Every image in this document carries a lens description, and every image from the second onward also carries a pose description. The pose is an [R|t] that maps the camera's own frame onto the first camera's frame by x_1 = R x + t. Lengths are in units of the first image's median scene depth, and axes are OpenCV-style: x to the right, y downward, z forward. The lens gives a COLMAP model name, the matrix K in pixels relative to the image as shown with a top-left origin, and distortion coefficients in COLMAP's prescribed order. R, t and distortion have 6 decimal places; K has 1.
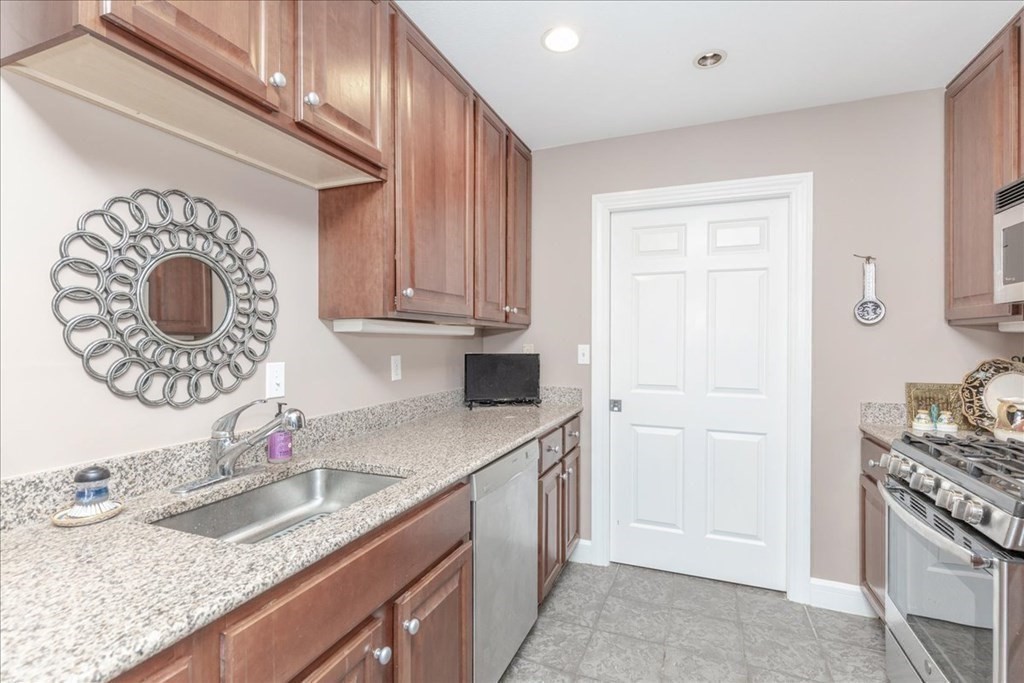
lens RADIAL K [[462.3, 0, 514.2], [0, 462.3, 340.5], [0, 0, 1]] dist [0.006954, -0.001836]
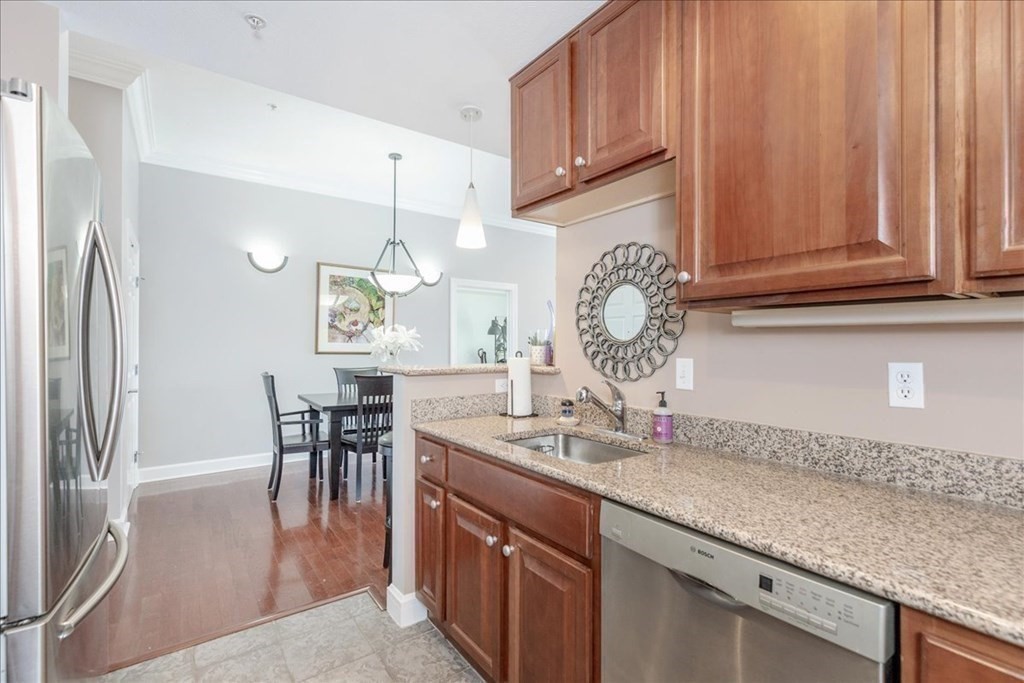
lens RADIAL K [[462.3, 0, 516.8], [0, 462.3, 343.4], [0, 0, 1]] dist [0.006954, -0.001836]
pose [[-0.519295, -0.000311, -0.854595, 0.804555], [-0.001399, 0.999999, 0.000486, 0.014312], [0.854594, 0.001448, -0.519295, 1.516791]]
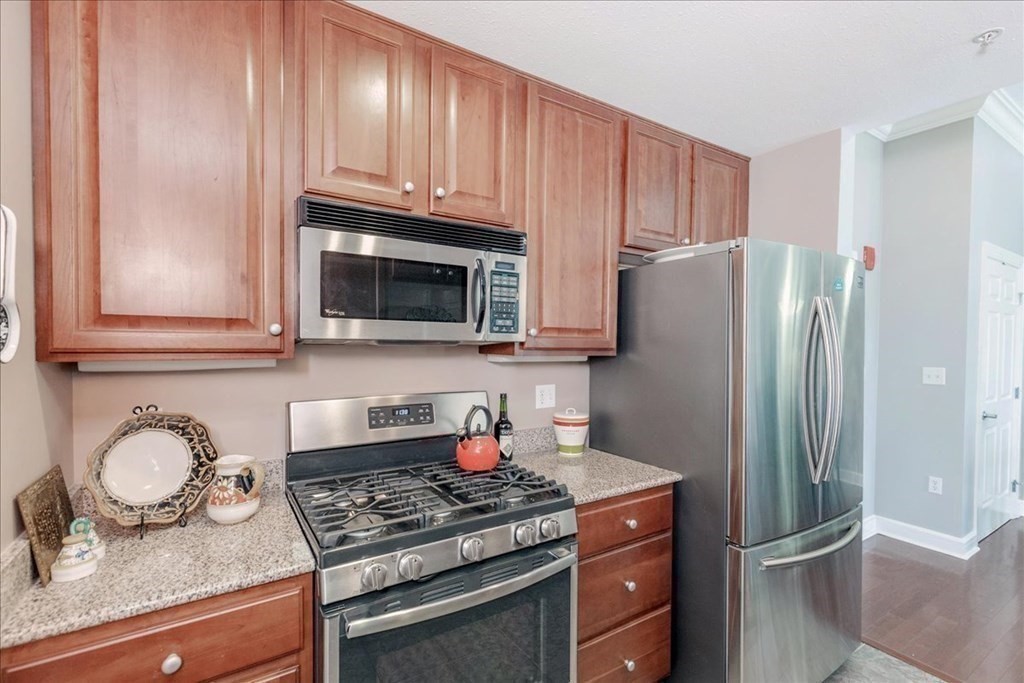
lens RADIAL K [[462.3, 0, 519.6], [0, 462.3, 355.0], [0, 0, 1]] dist [0.006954, -0.001836]
pose [[-0.823666, -0.021545, 0.566666, 0.372660], [-0.006734, 0.999579, 0.028216, -0.103378], [-0.567036, 0.019425, -0.823464, 1.859111]]
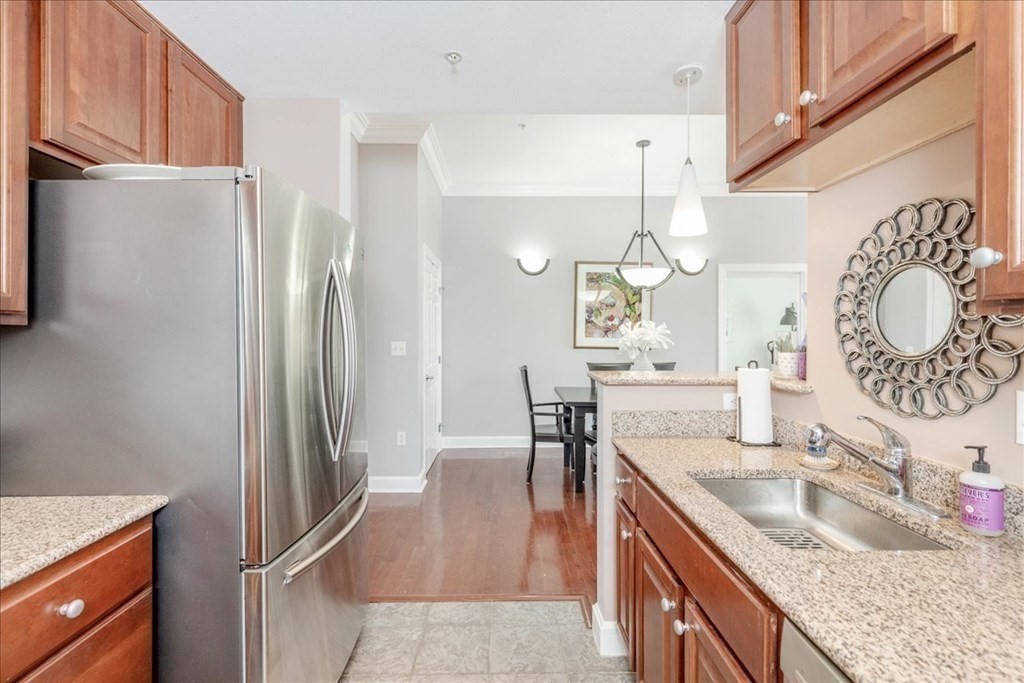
lens RADIAL K [[462.3, 0, 509.1], [0, 462.3, 334.7], [0, 0, 1]] dist [0.006954, -0.001836]
pose [[-0.917720, 0.002207, -0.397222, 0.486734], [-0.000142, 0.999983, 0.005886, -0.043239], [0.397228, 0.005458, -0.917704, 1.591460]]
